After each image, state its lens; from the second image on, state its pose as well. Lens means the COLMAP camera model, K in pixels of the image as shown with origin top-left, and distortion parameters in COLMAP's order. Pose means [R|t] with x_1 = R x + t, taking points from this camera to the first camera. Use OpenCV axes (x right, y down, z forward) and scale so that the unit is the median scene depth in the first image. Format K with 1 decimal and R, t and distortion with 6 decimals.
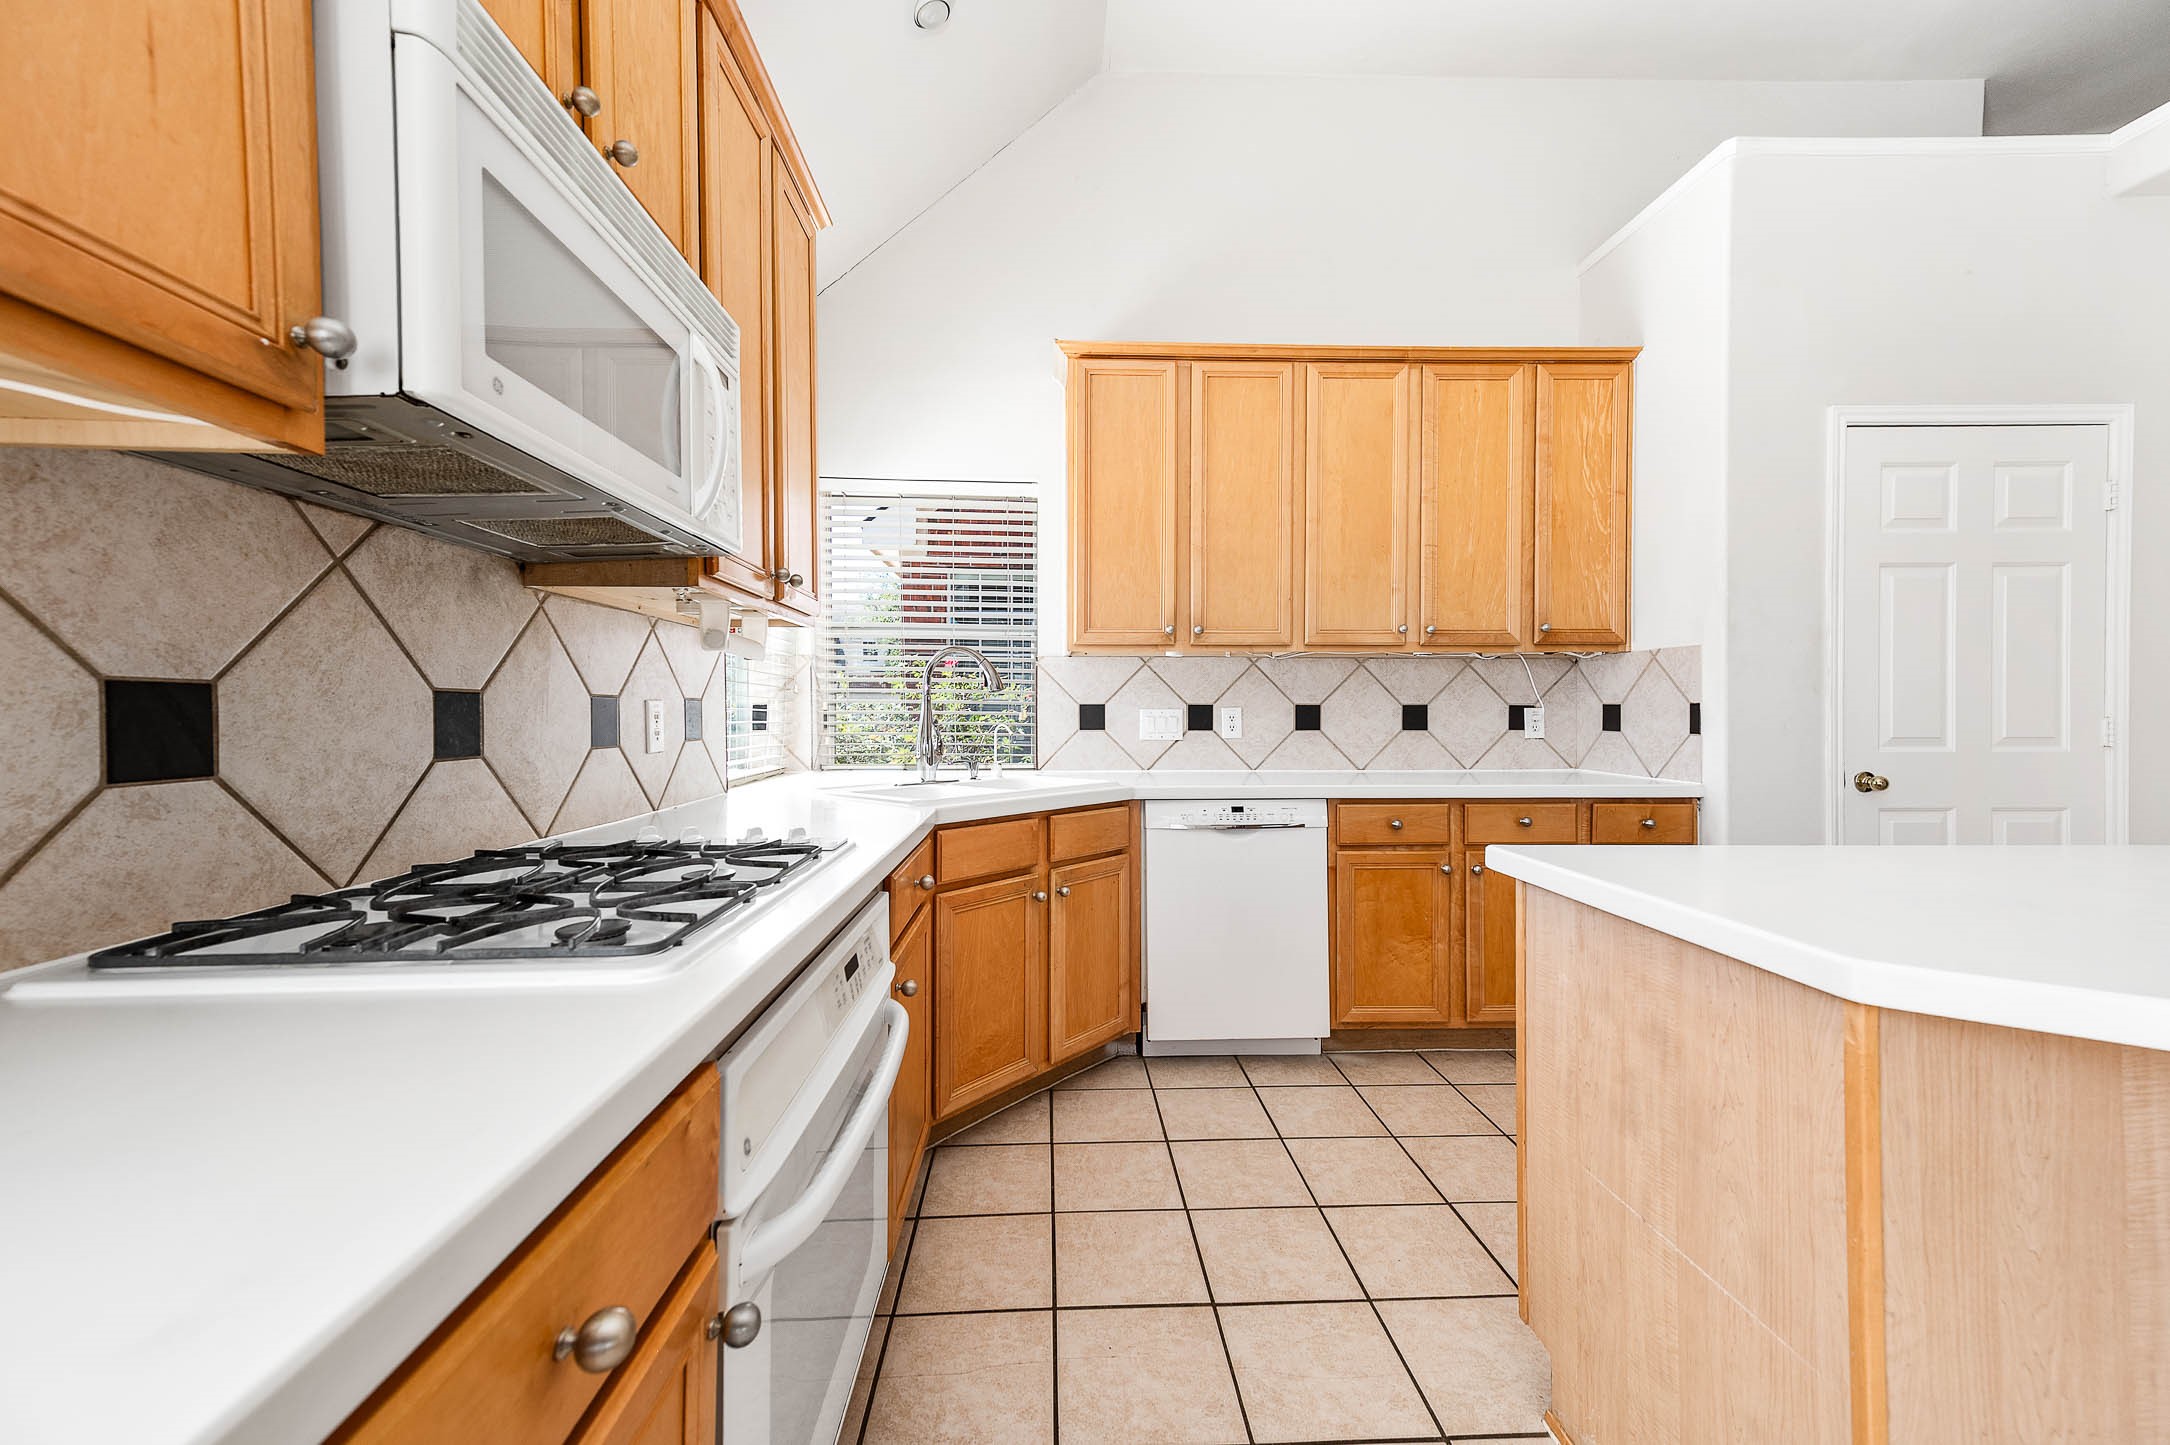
lens RADIAL K [[841.7, 0, 1085.0], [0, 841.7, 722.5], [0, 0, 1]] dist [0.018143, 0.000352]
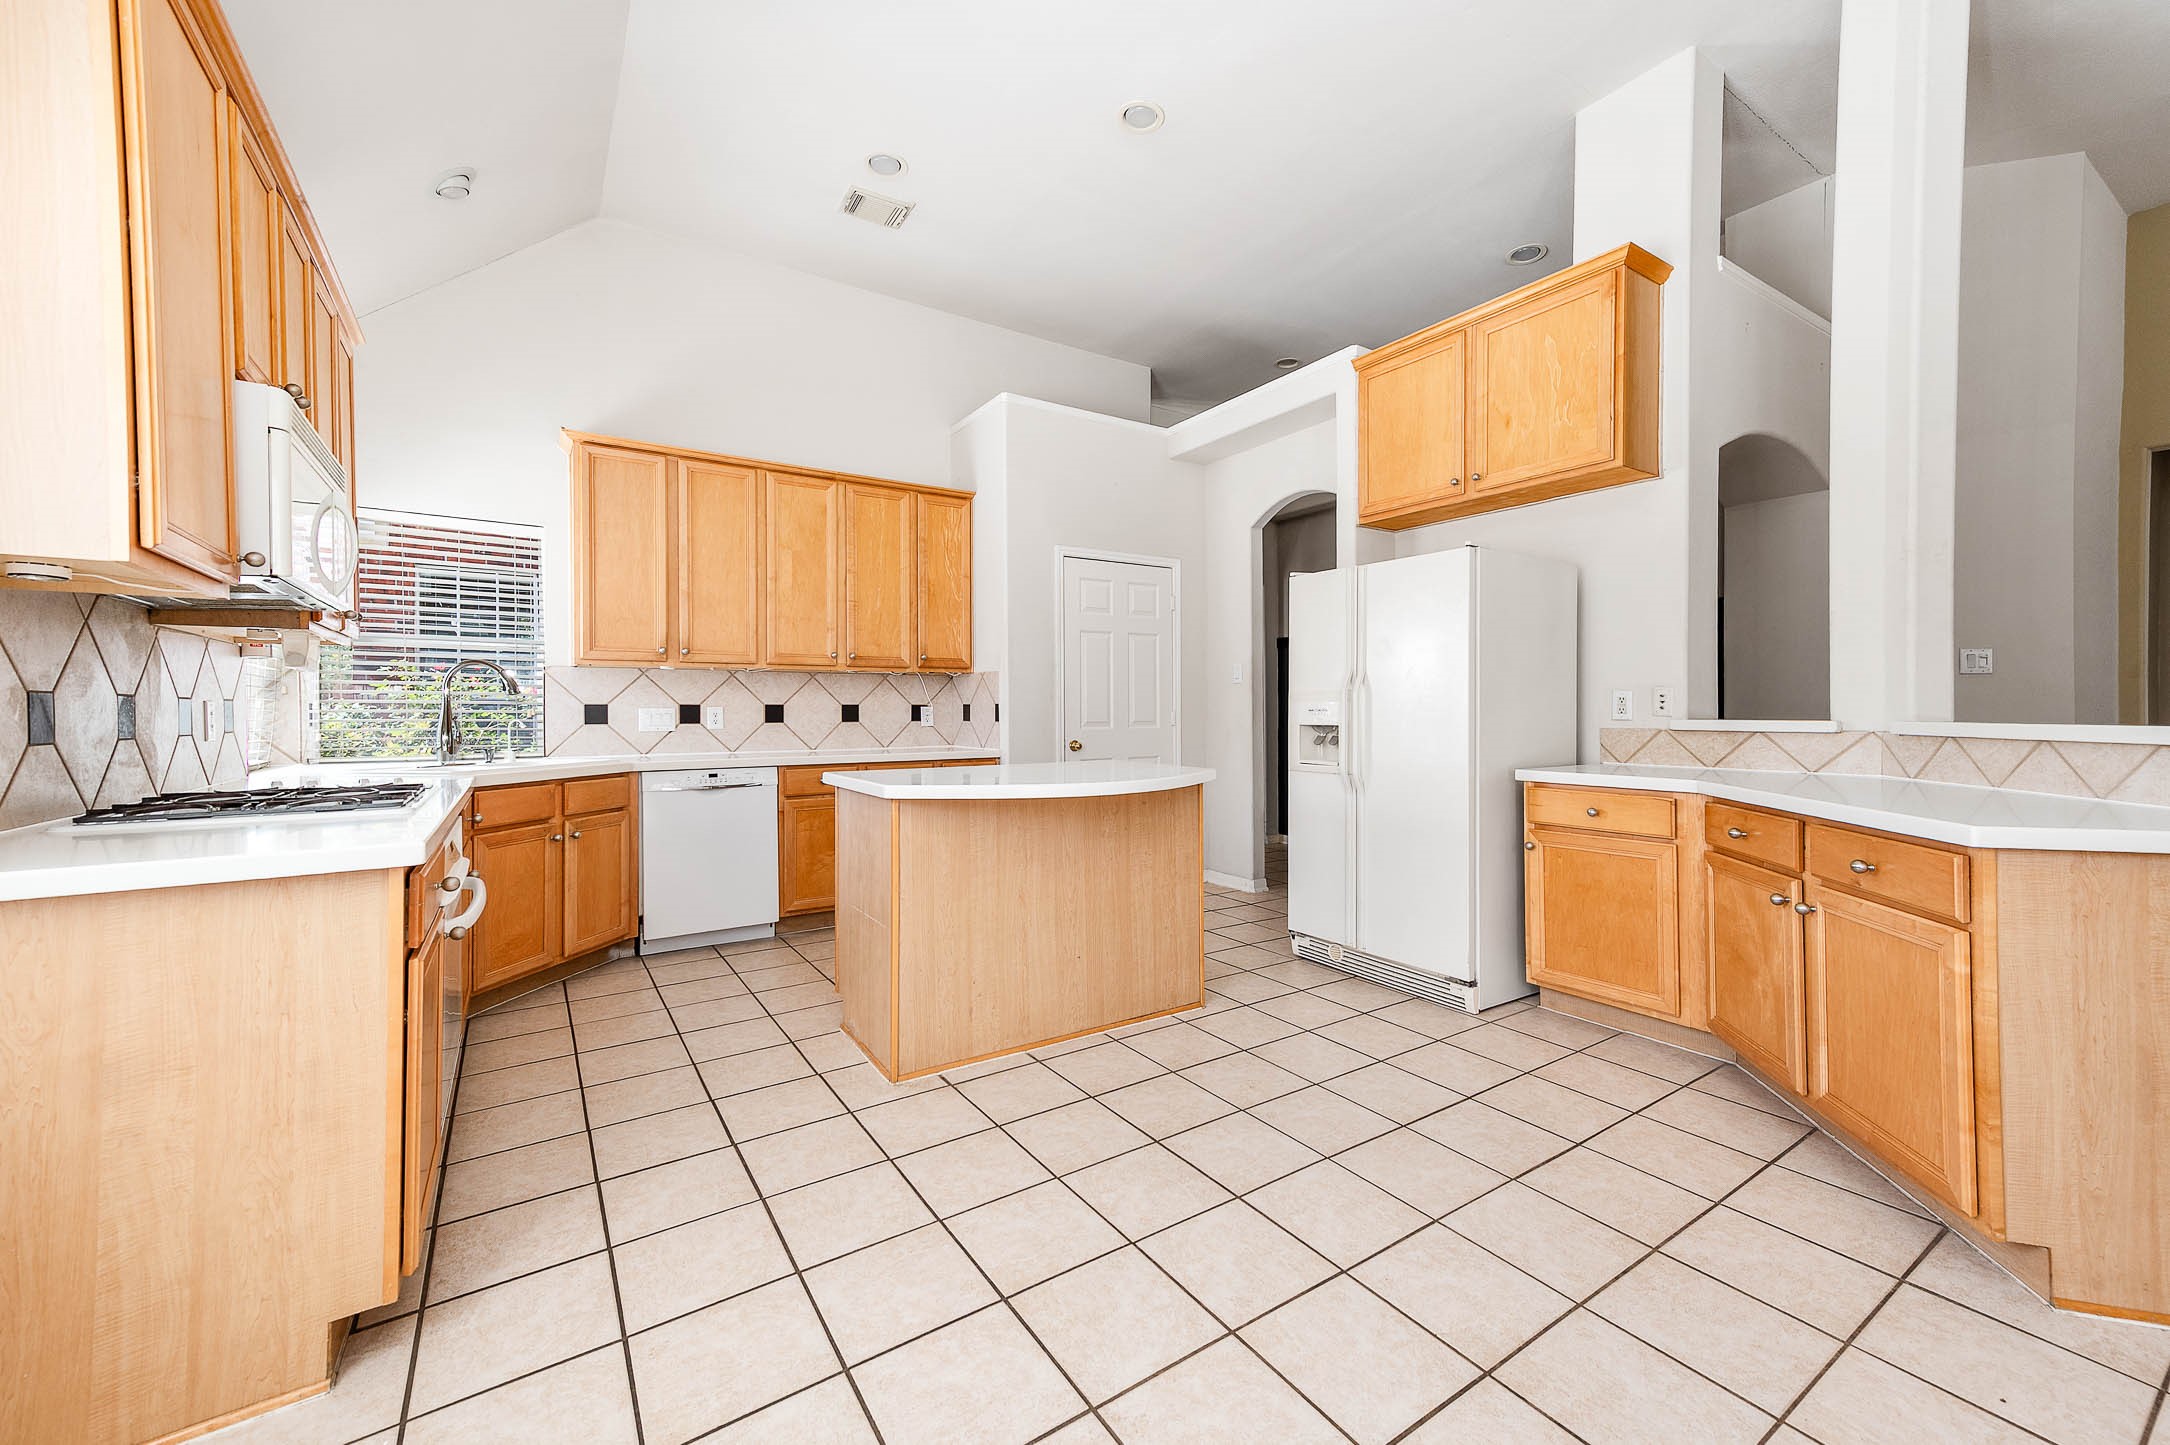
lens RADIAL K [[842.3, 0, 1086.2], [0, 842.3, 713.1], [0, 0, 1]] dist [0.022593, 0.000053]
pose [[0.857935, -0.004363, 0.513739, -0.018101], [0.009803, 0.999921, -0.007878, 0.011004], [-0.513664, 0.011796, 0.857910, -0.568785]]
